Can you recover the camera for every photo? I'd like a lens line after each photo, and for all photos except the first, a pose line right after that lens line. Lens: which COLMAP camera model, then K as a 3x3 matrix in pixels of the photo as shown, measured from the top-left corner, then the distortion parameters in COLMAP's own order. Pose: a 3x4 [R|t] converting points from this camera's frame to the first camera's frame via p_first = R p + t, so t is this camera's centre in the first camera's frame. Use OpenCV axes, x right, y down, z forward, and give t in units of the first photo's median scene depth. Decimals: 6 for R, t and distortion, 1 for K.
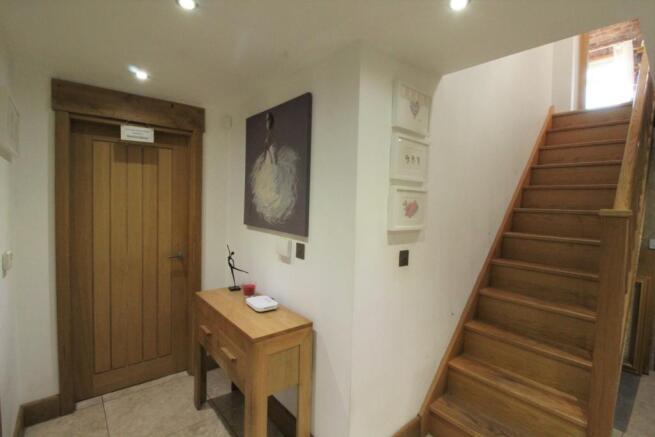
lens RADIAL K [[302.5, 0, 328.5], [0, 302.5, 217.7], [0, 0, 1]] dist [-0.007235, -0.007820]
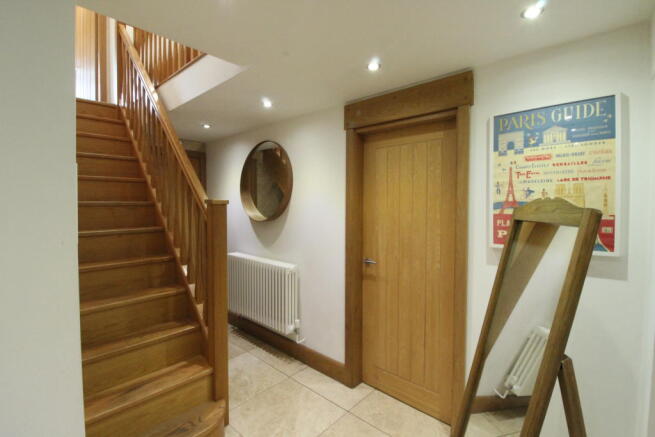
lens RADIAL K [[302.5, 0, 328.7], [0, 302.5, 215.8], [0, 0, 1]] dist [-0.007235, -0.007820]
pose [[-0.128619, -0.066617, 0.989454, -0.339517], [0.048786, 0.996108, 0.073407, -0.021031], [-0.990493, 0.057713, -0.124868, 0.507291]]
